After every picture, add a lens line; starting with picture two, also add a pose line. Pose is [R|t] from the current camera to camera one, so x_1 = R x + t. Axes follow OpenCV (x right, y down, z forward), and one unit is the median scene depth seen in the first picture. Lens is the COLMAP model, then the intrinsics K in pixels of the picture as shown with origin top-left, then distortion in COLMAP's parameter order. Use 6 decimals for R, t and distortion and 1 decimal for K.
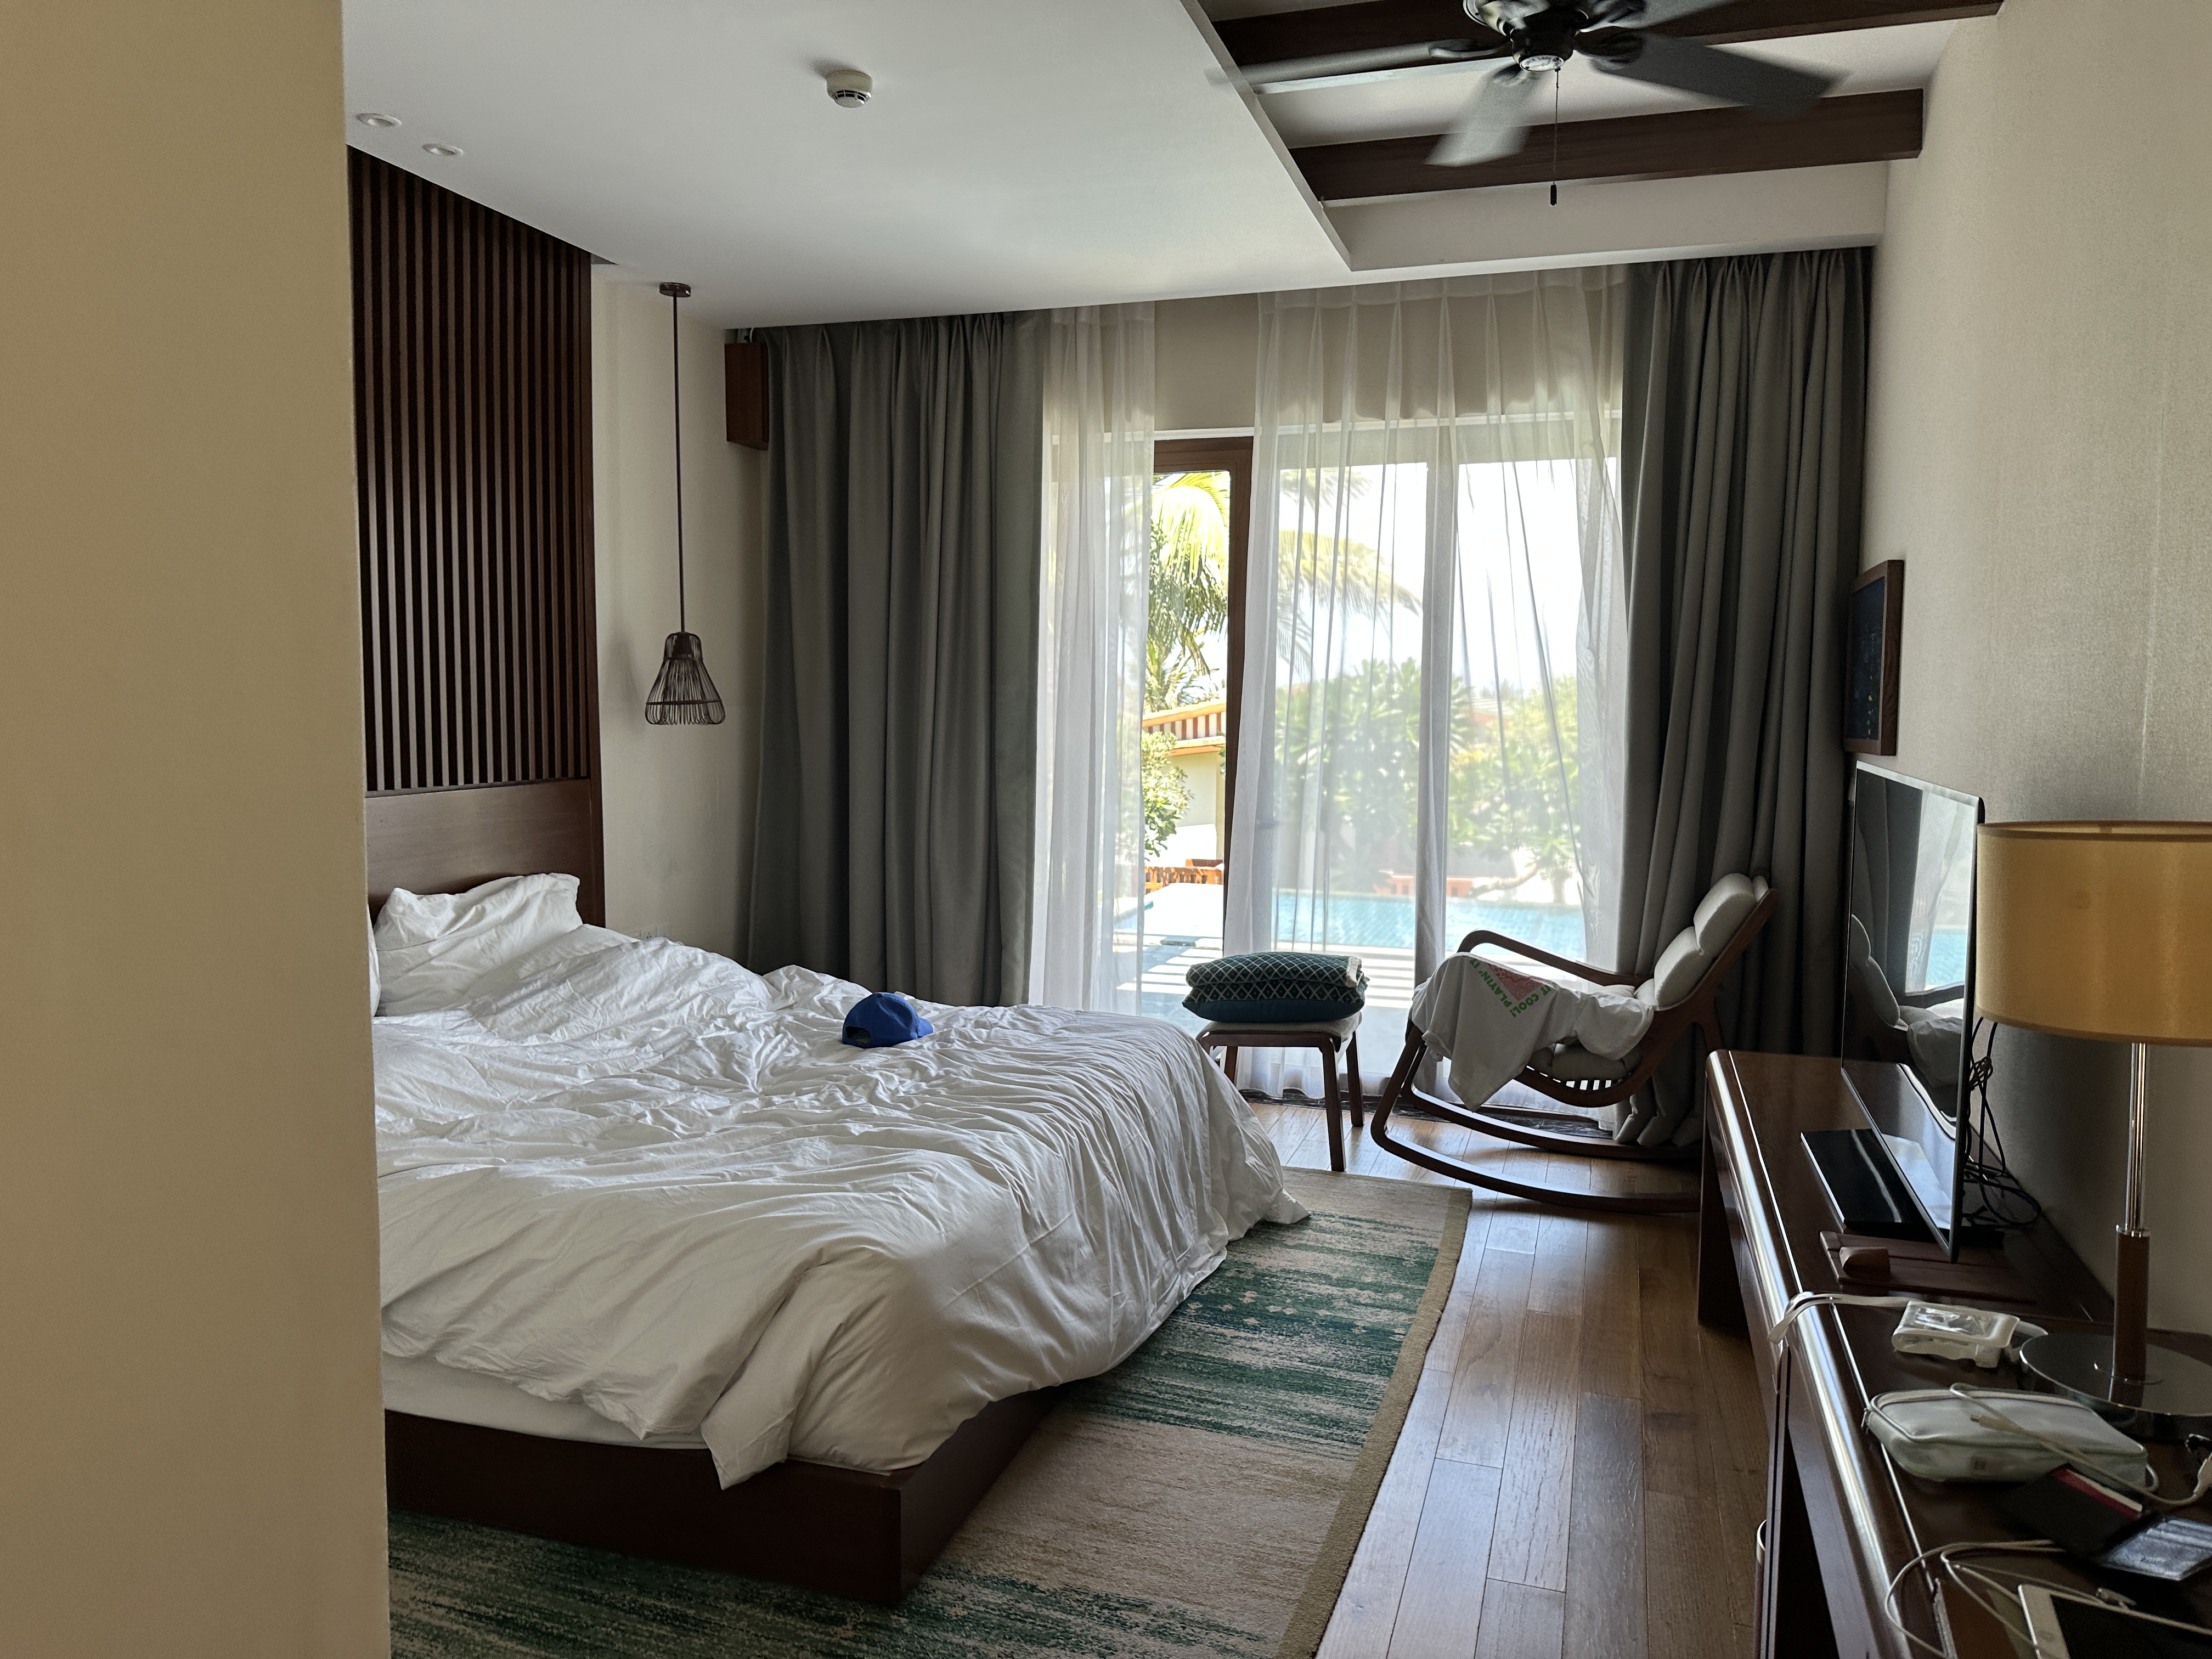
lens RADIAL K [[1574.8, 0, 1095.8], [0, 1574.8, 836.4], [0, 0, 1]] dist [0.029414, -0.017586]
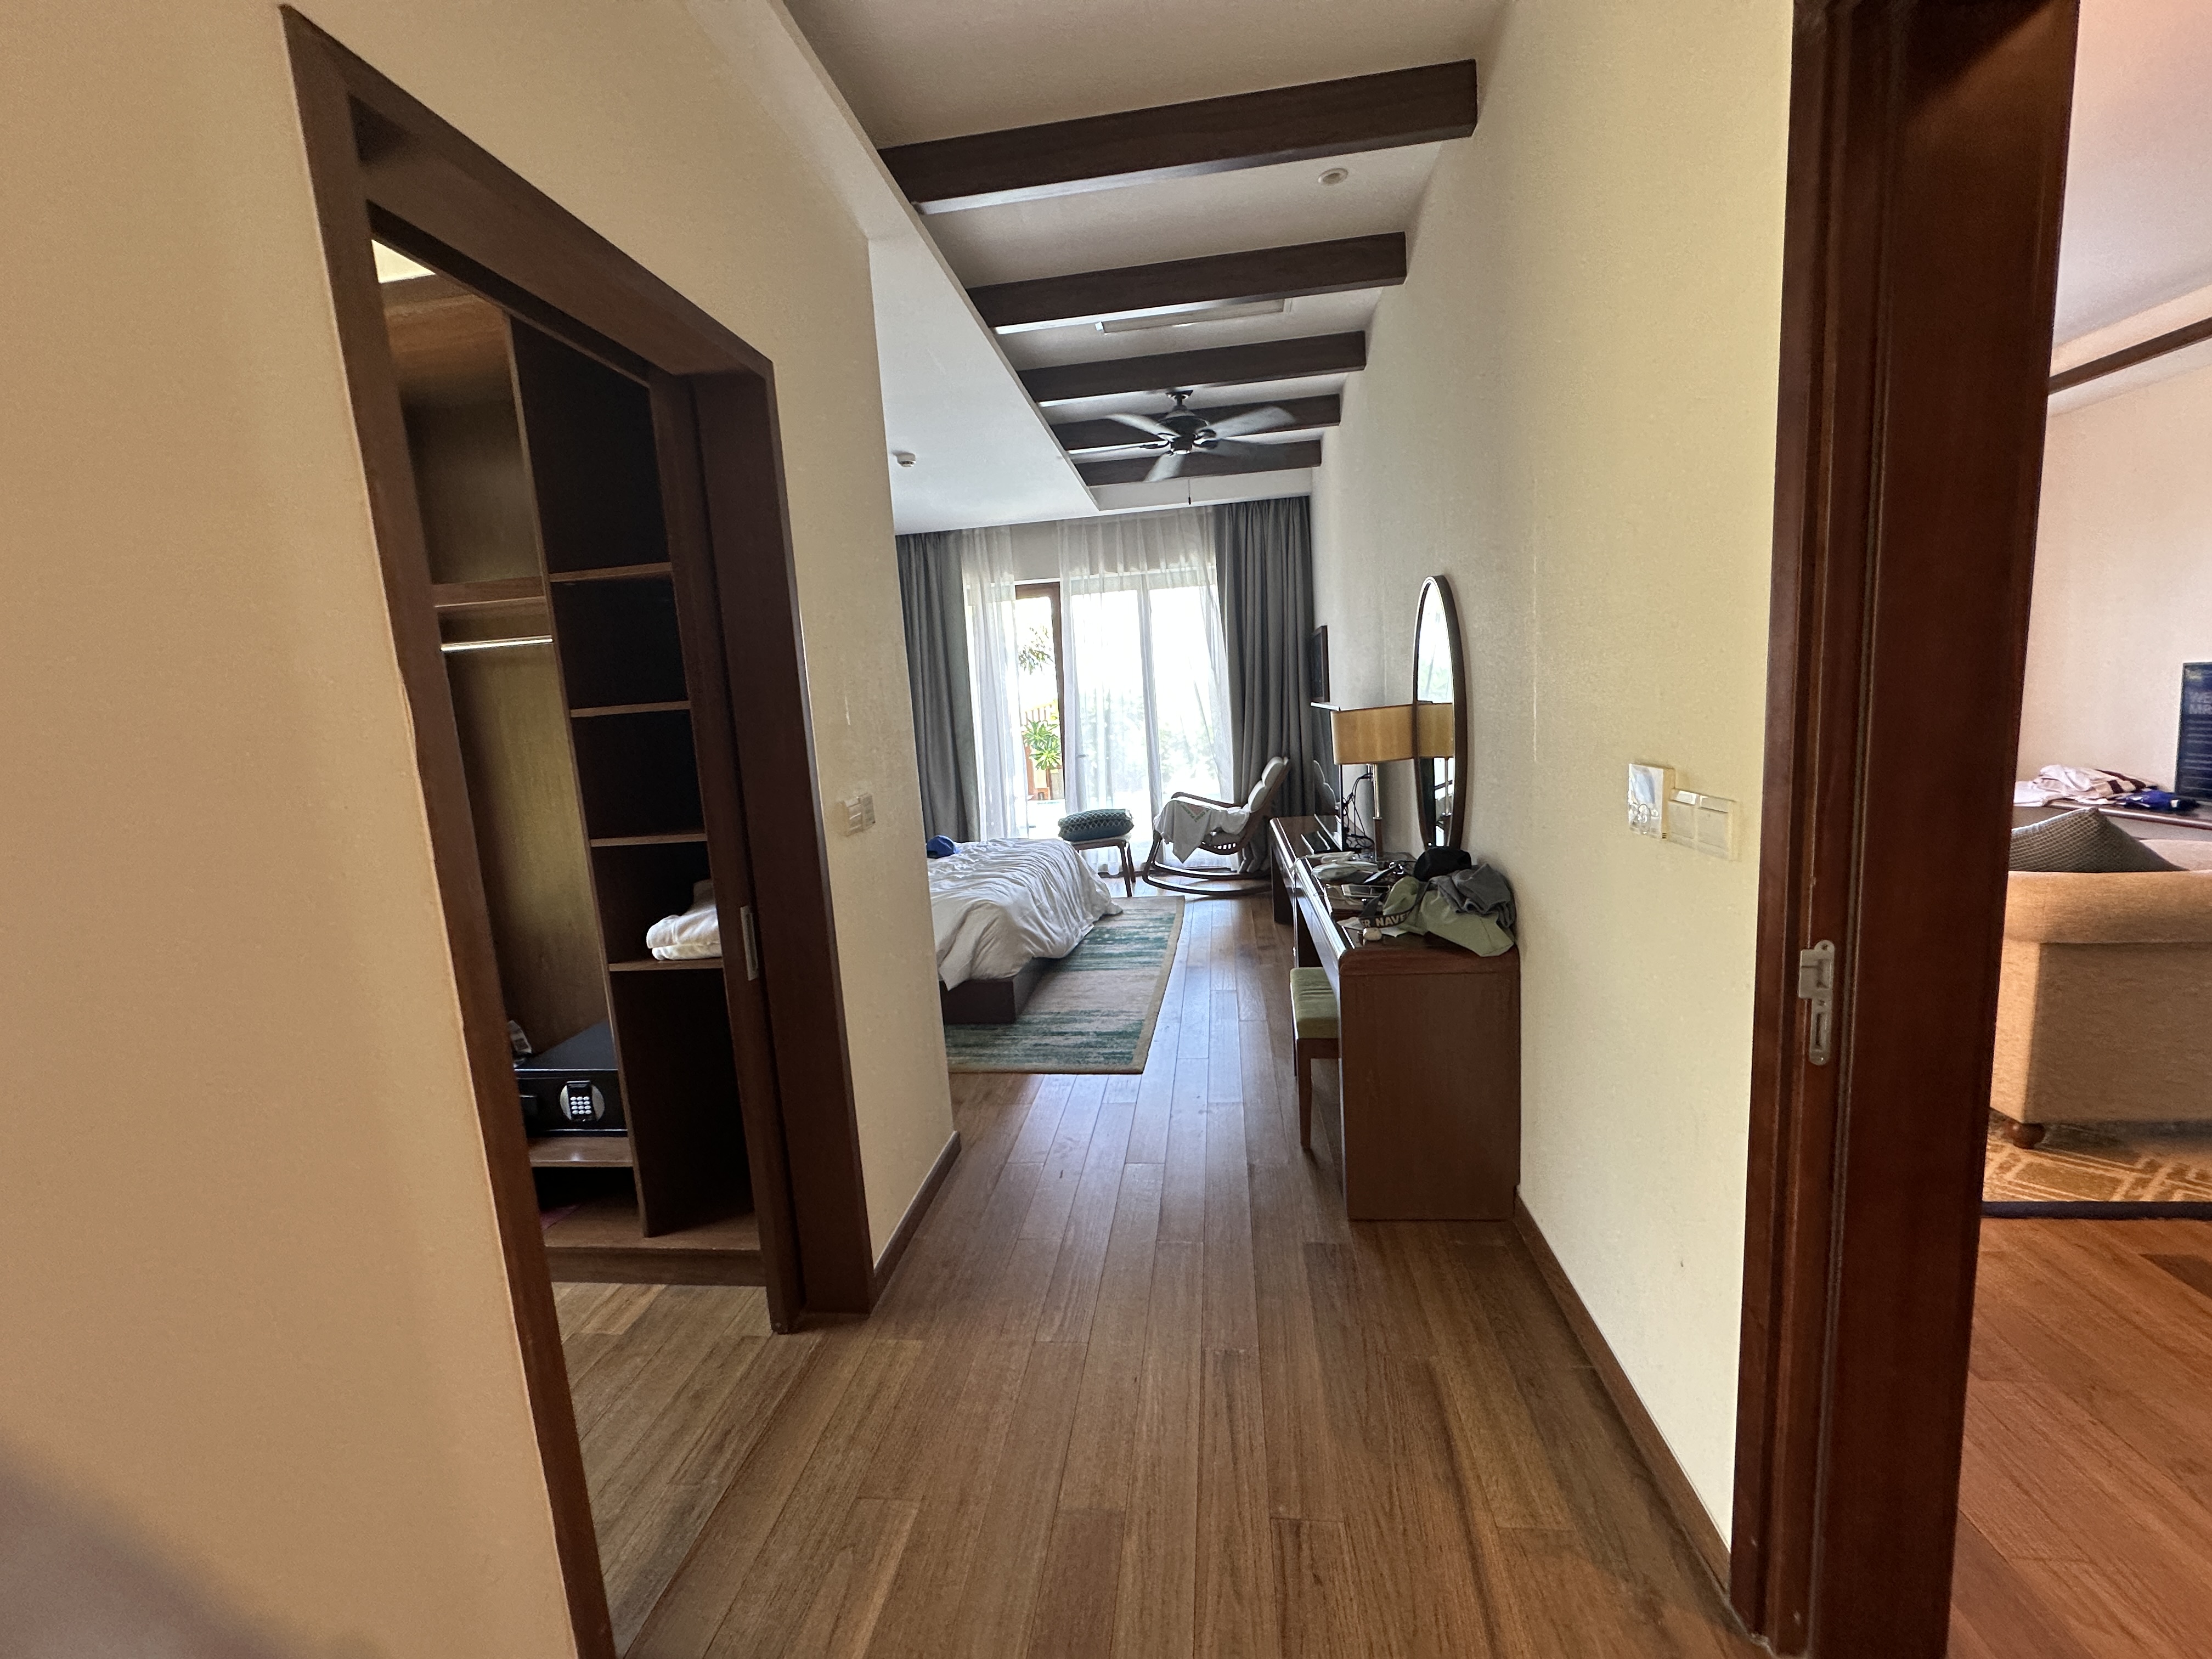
lens RADIAL K [[880.2, 0, 1122.5], [0, 880.2, 827.8], [0, 0, 1]] dist [-0.000259, 0.000441]
pose [[0.976082, -0.099900, 0.193088, -0.105573], [0.089530, 0.994069, 0.061729, 0.027661], [-0.198110, -0.042966, 0.979238, -0.299575]]
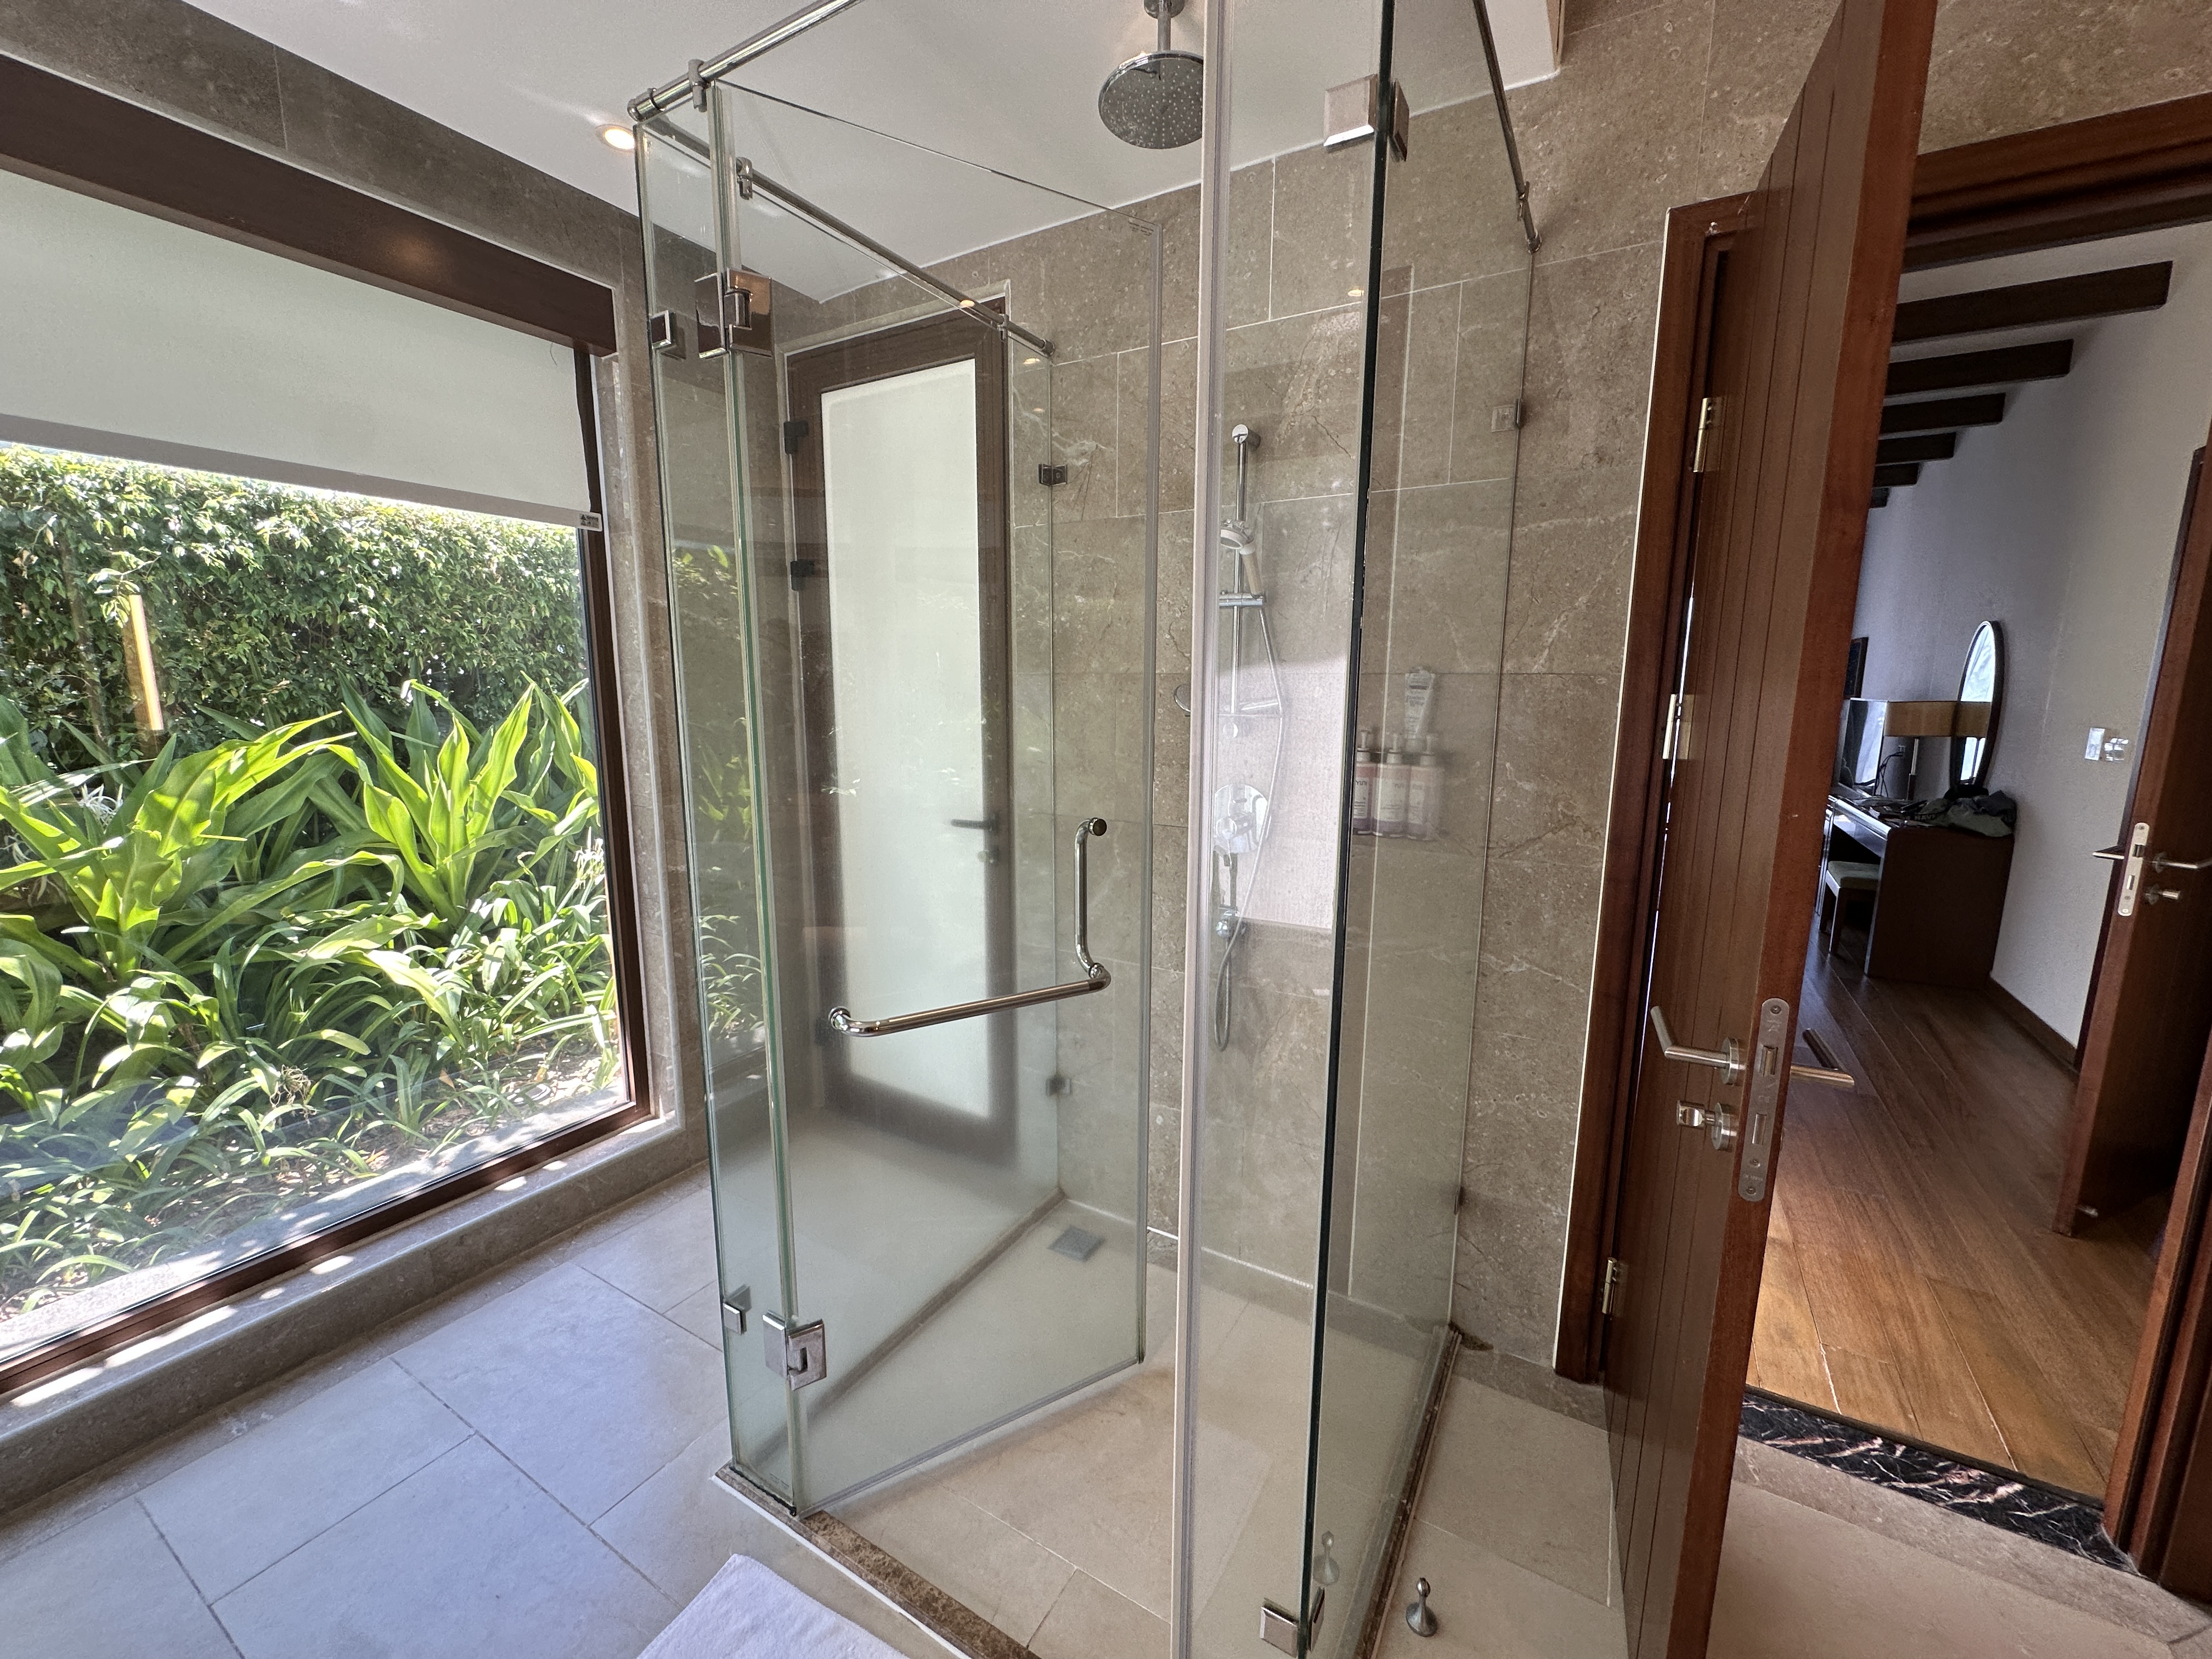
lens RADIAL K [[880.2, 0, 1105.7], [0, 880.2, 825.3], [0, 0, 1]] dist [-0.000259, 0.000441]
pose [[0.976464, 0.034076, -0.212970, -0.879344], [-0.017738, 0.996783, 0.078160, 0.124041], [0.214948, -0.072543, 0.973928, -1.502958]]
